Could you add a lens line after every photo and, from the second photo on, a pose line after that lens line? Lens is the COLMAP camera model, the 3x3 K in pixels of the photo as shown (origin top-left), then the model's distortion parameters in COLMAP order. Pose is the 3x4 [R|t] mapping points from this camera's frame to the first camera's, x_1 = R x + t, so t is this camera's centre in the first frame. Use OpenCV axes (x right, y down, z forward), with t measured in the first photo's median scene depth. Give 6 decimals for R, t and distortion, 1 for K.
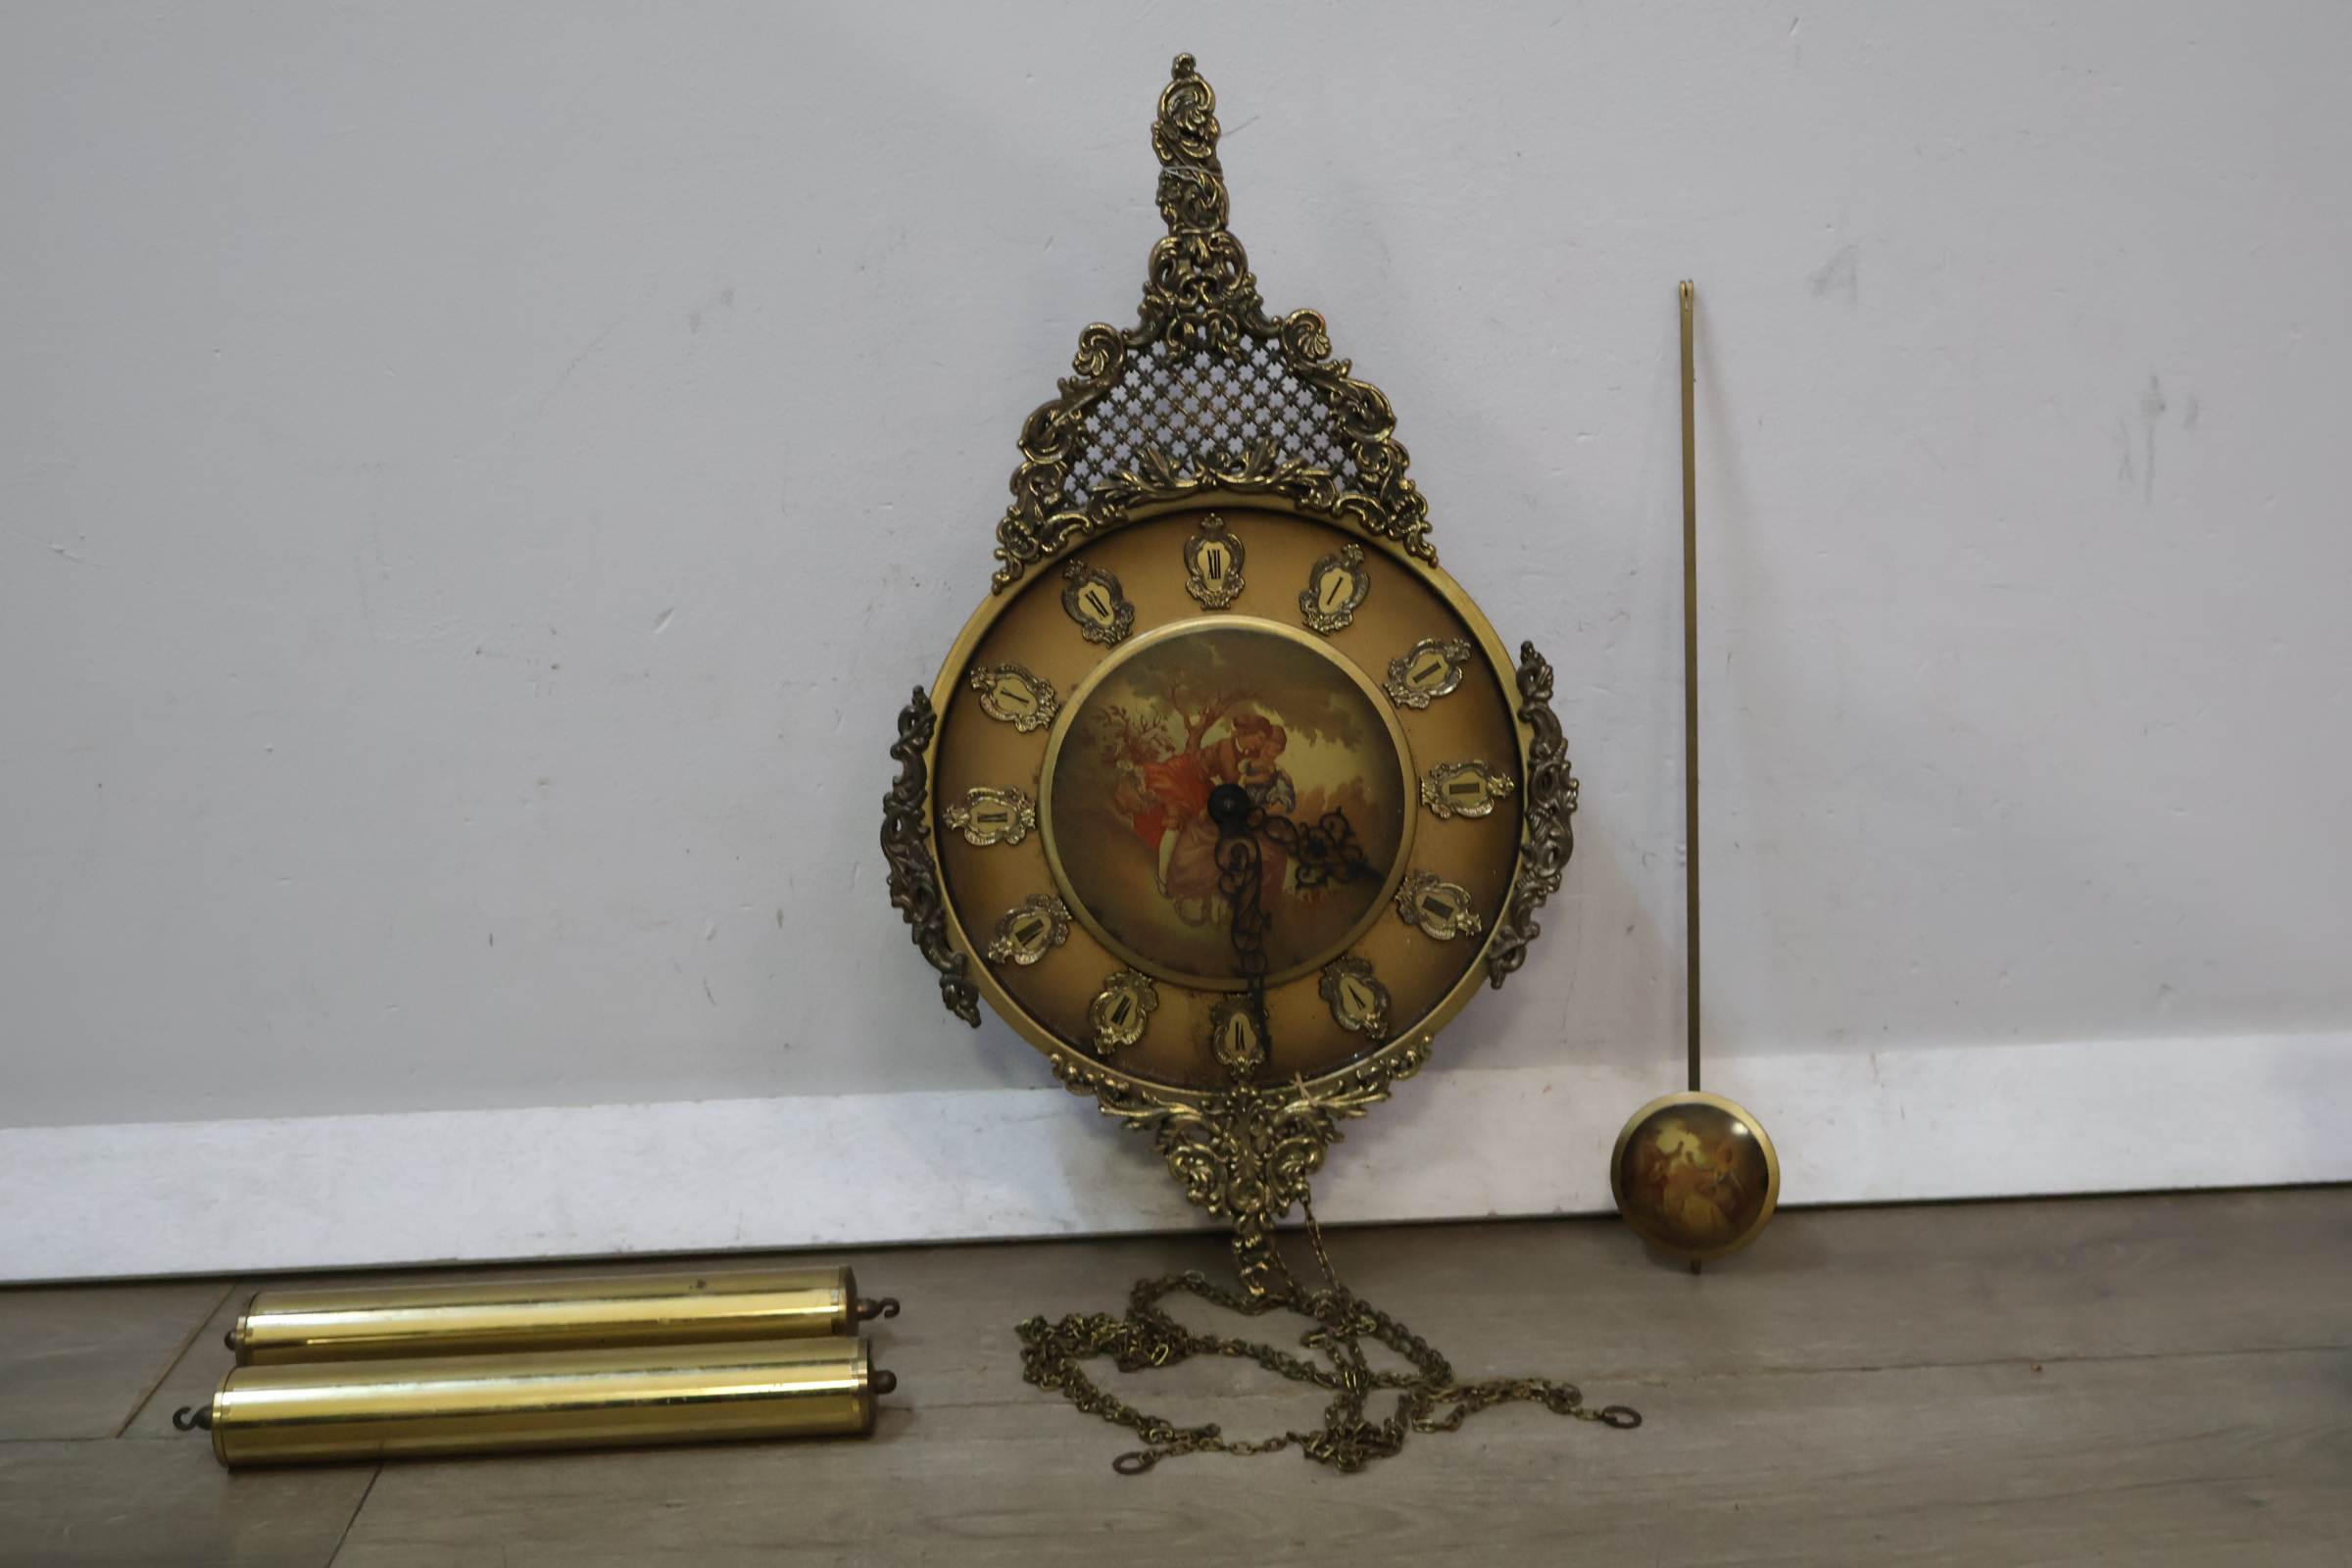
lens RADIAL K [[2632.6, 0, 1168.9], [0, 2632.6, 789.5], [0, 0, 1]] dist [0.006564, 0.000000]
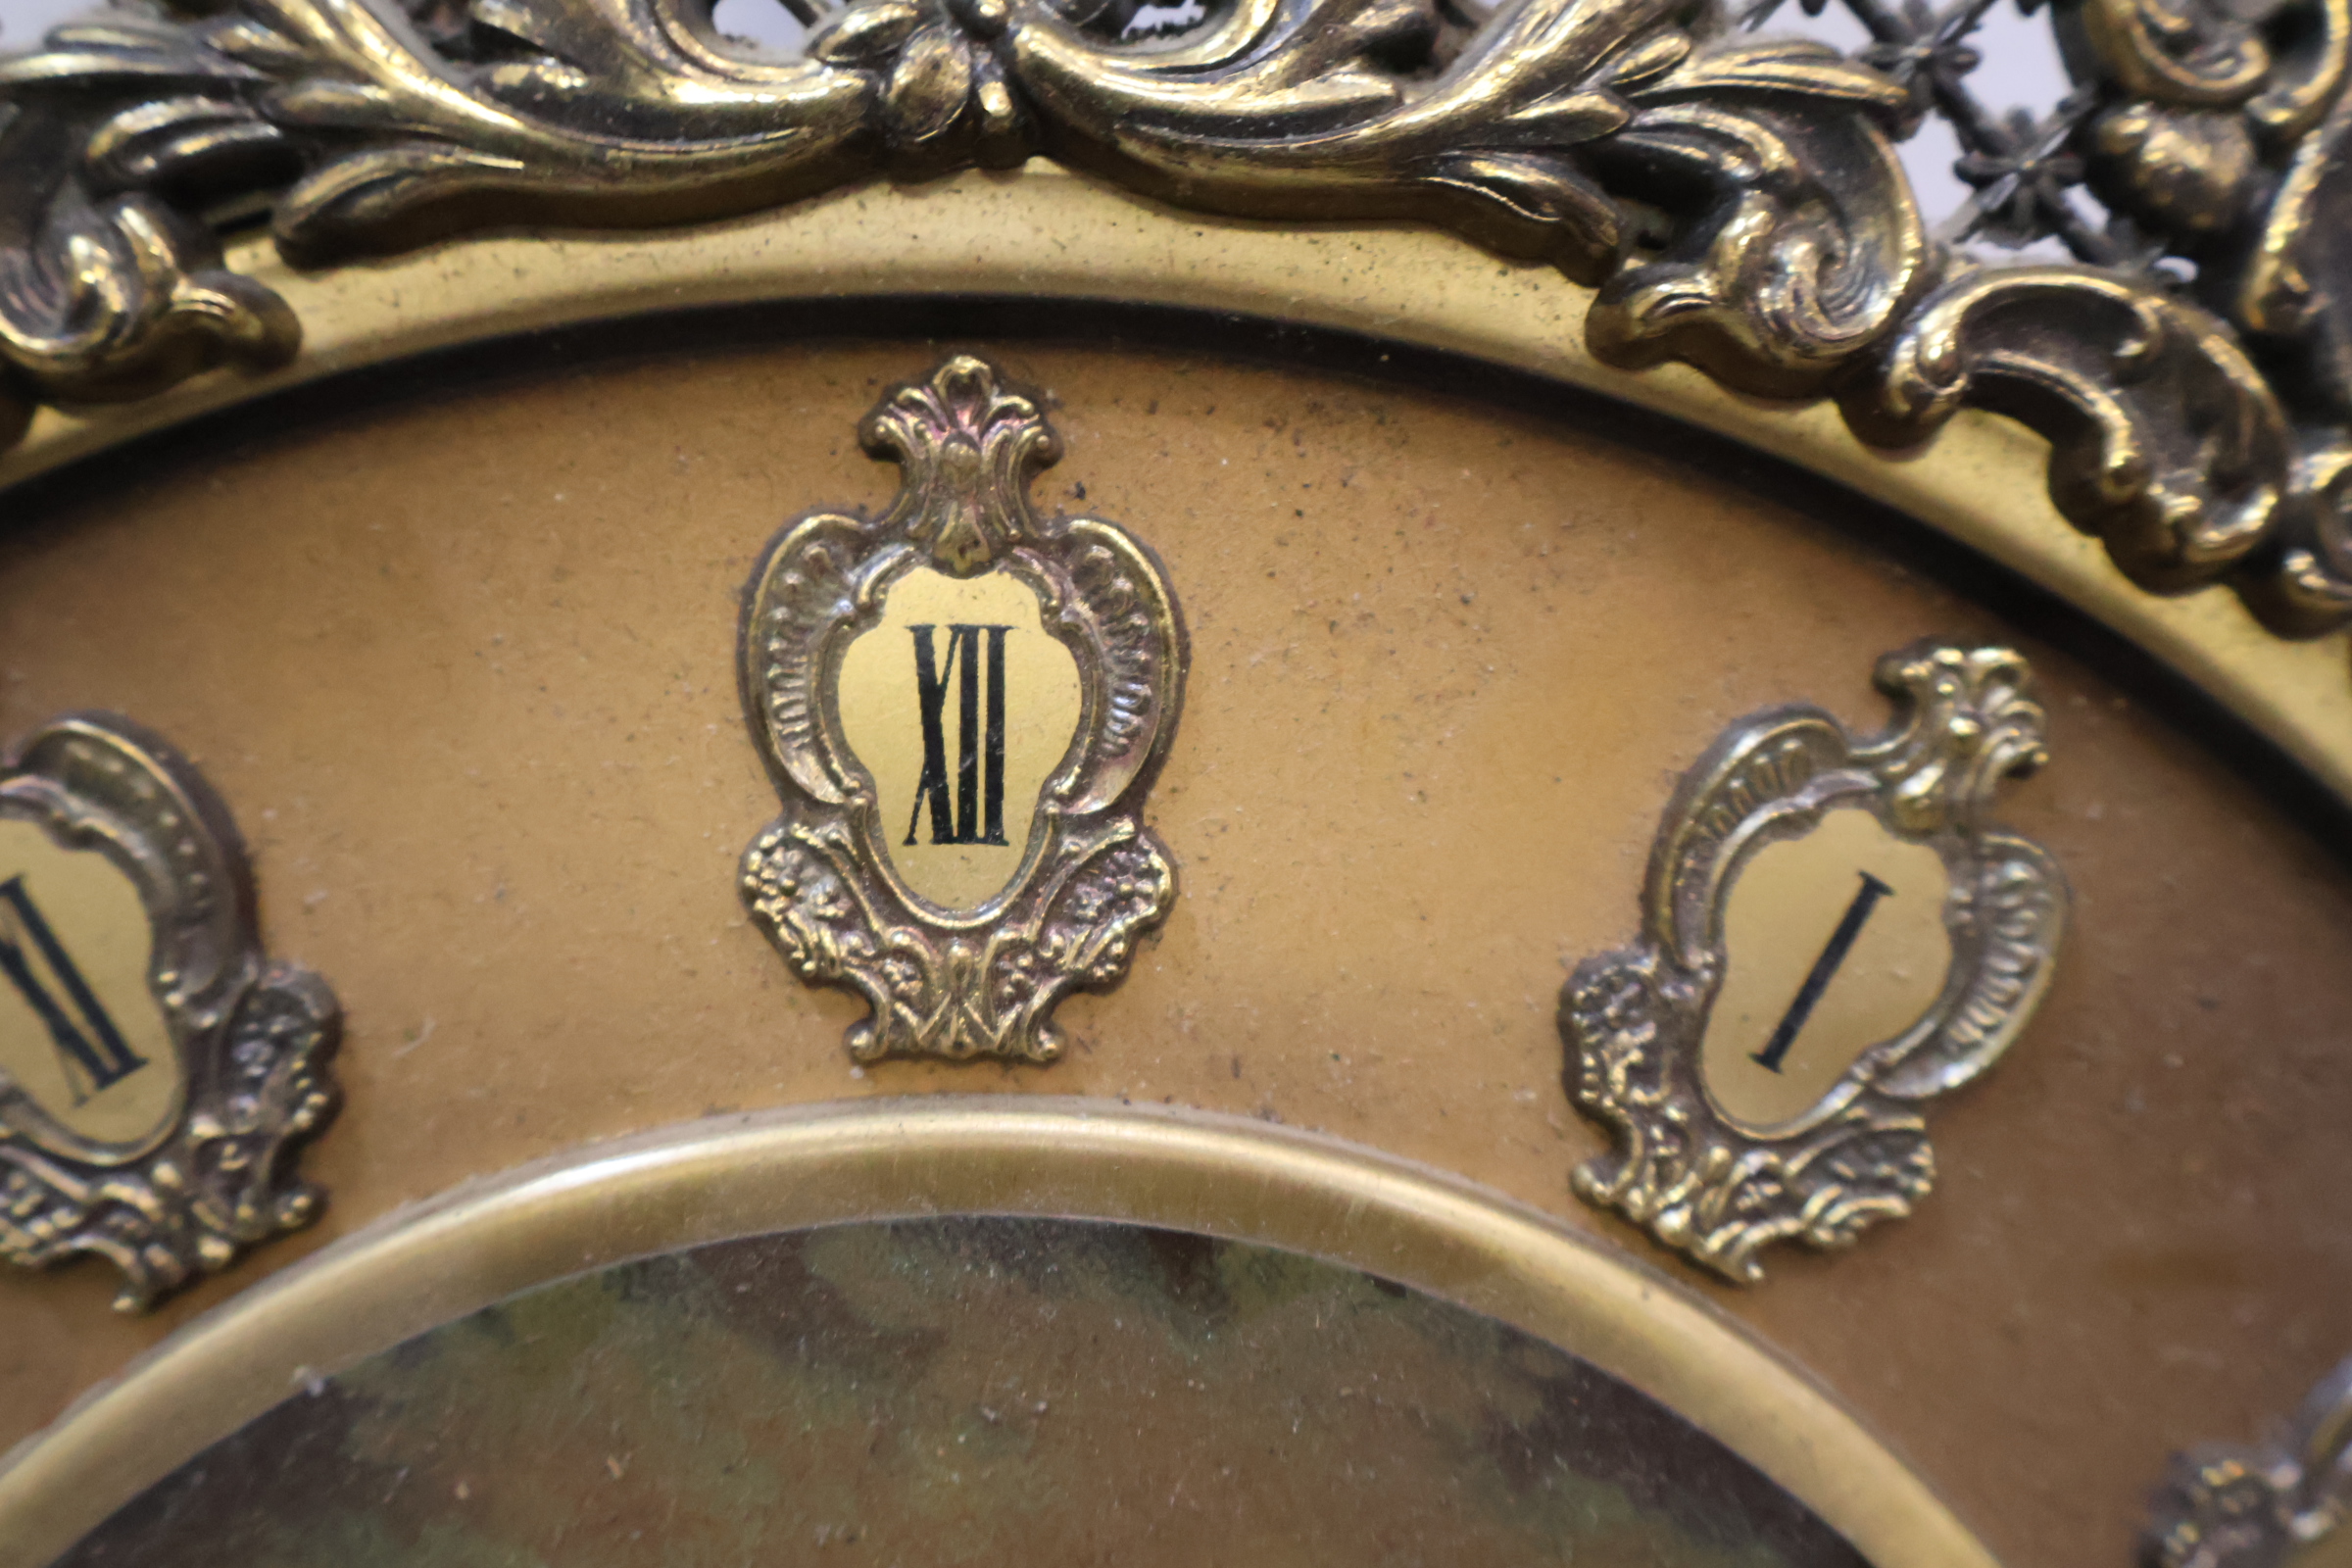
lens RADIAL K [[2632.6, 0, 1161.7], [0, 2632.6, 769.2], [0, 0, 1]] dist [0.006564, 0.000000]
pose [[0.995461, 0.052722, 0.079229, 0.016950], [-0.048981, 0.997624, -0.048446, -0.077715], [-0.081595, 0.044345, 0.995679, 0.865897]]
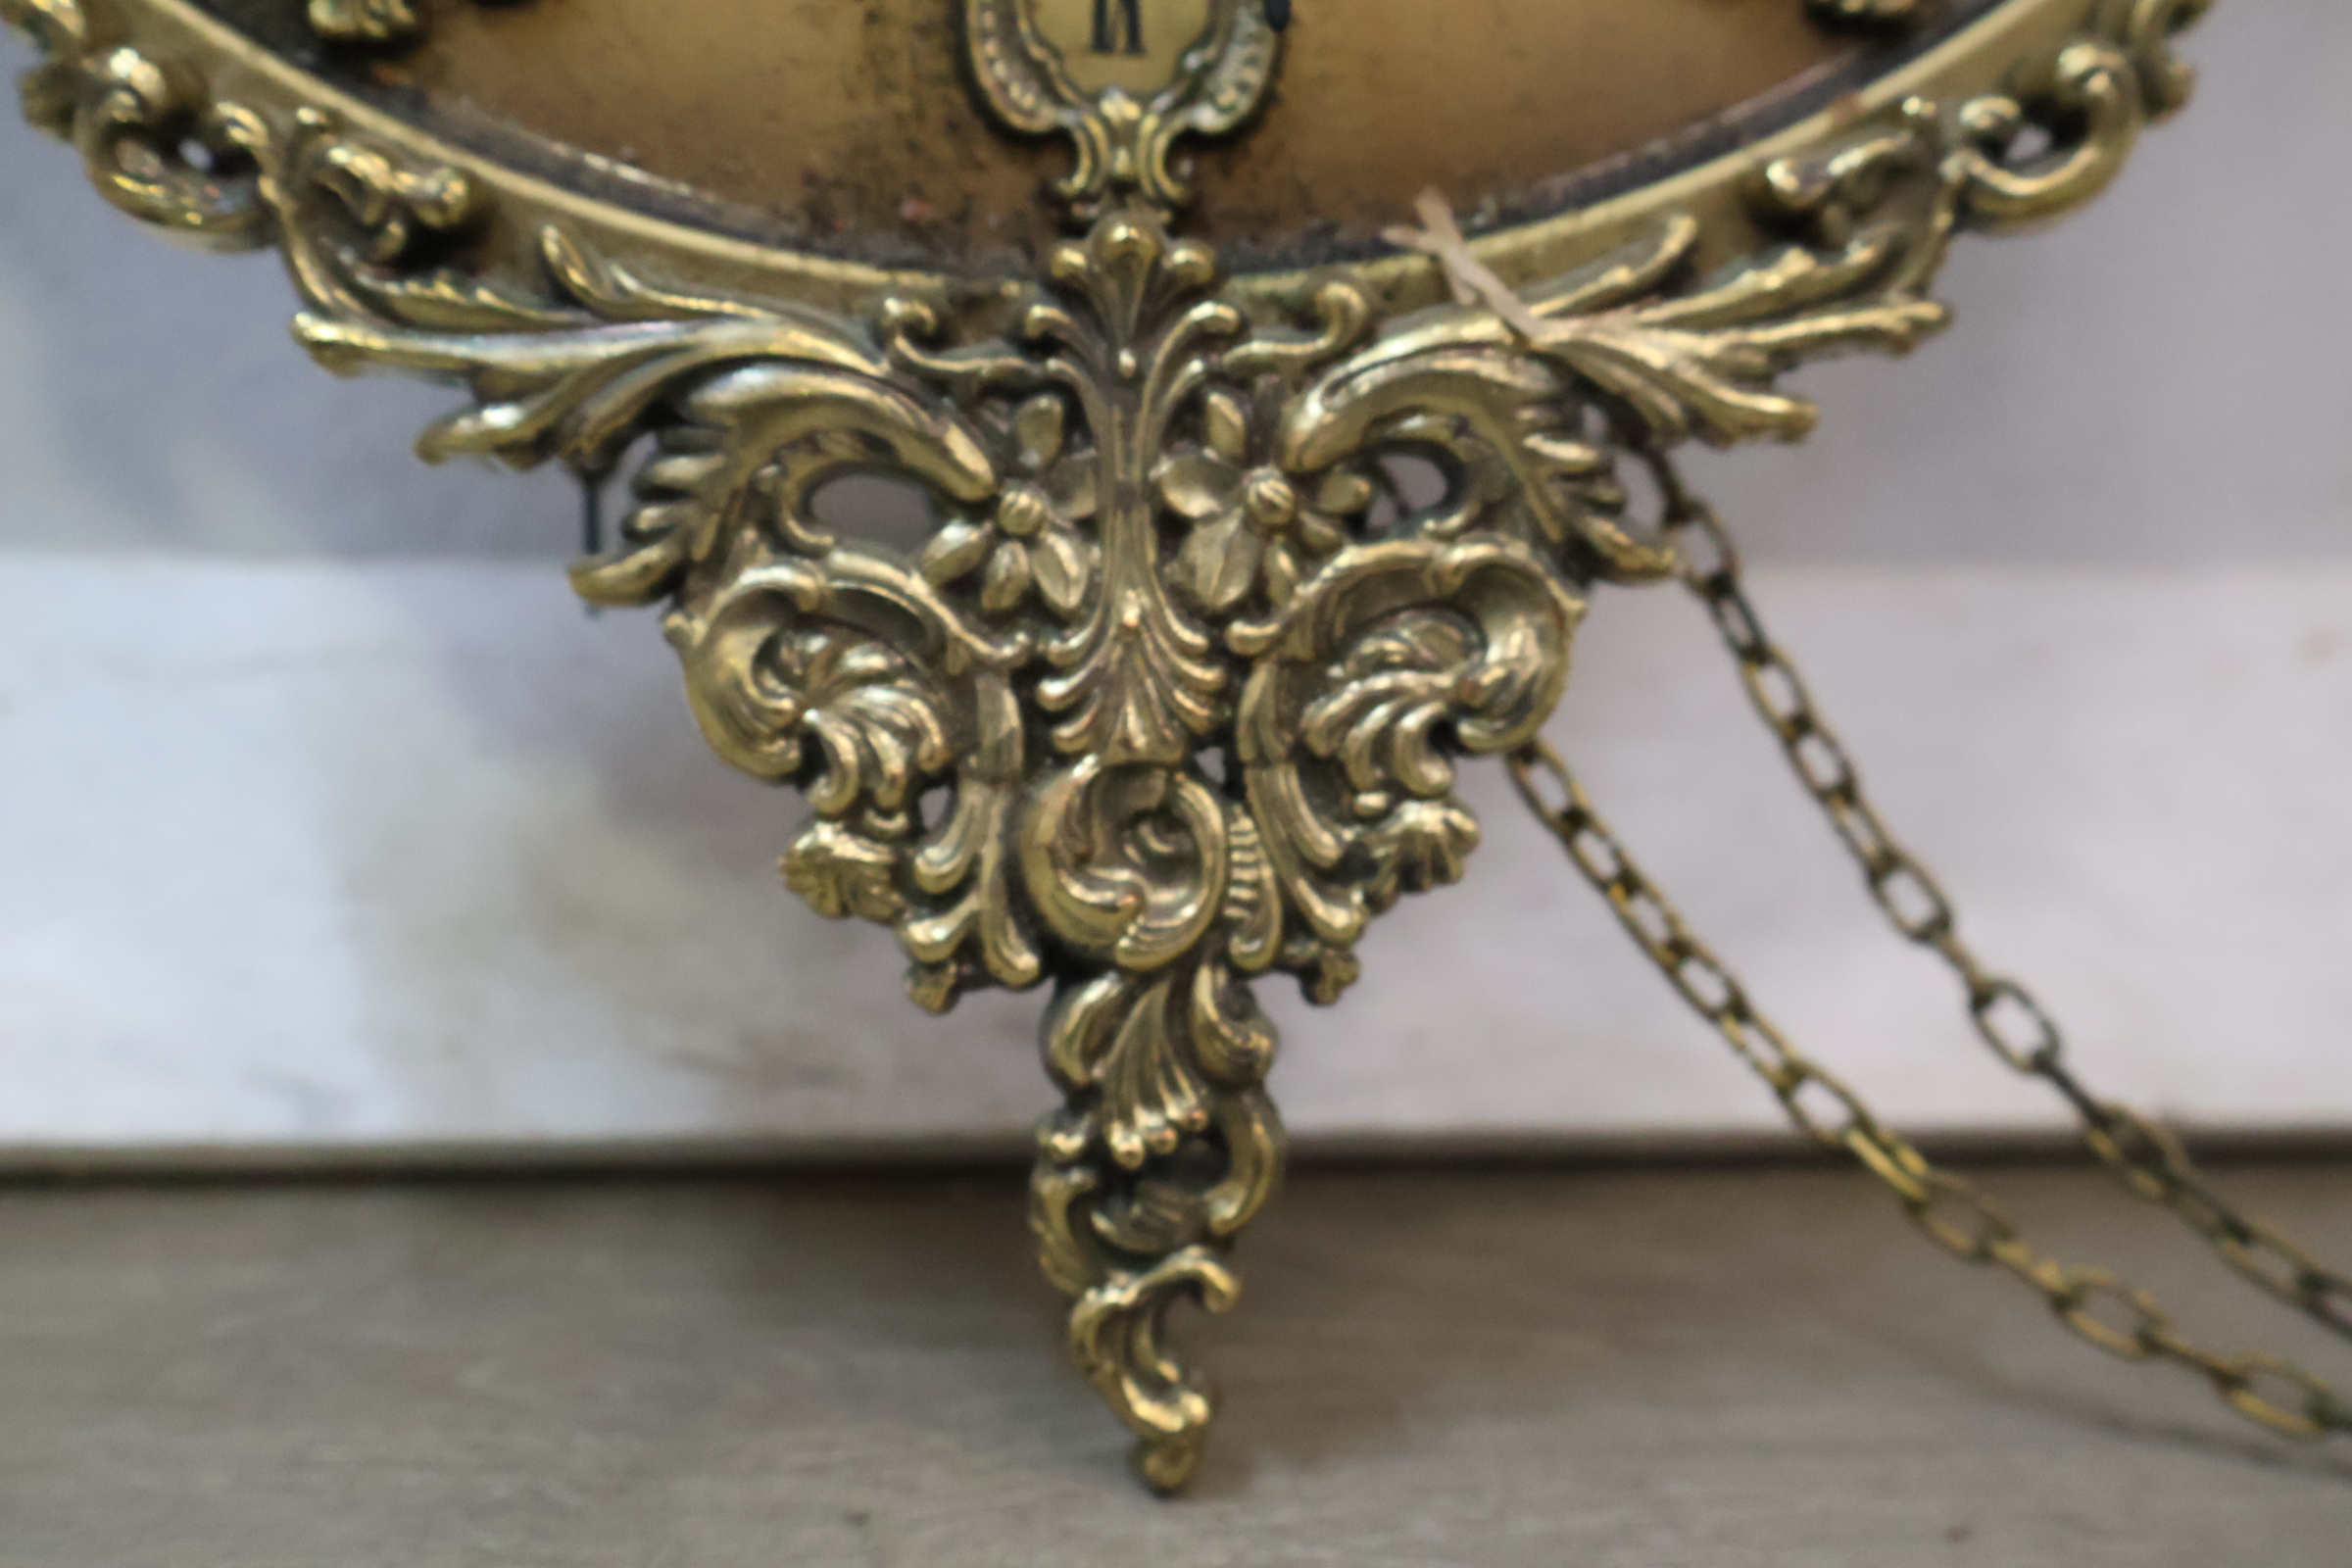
lens RADIAL K [[2632.6, 0, 1190.1], [0, 2632.6, 779.4], [0, 0, 1]] dist [0.006564, 0.000000]
pose [[0.998225, 0.034465, 0.048576, 0.025567], [-0.031400, 0.997550, -0.062515, 0.163175], [-0.050611, 0.060879, 0.996861, 0.841138]]
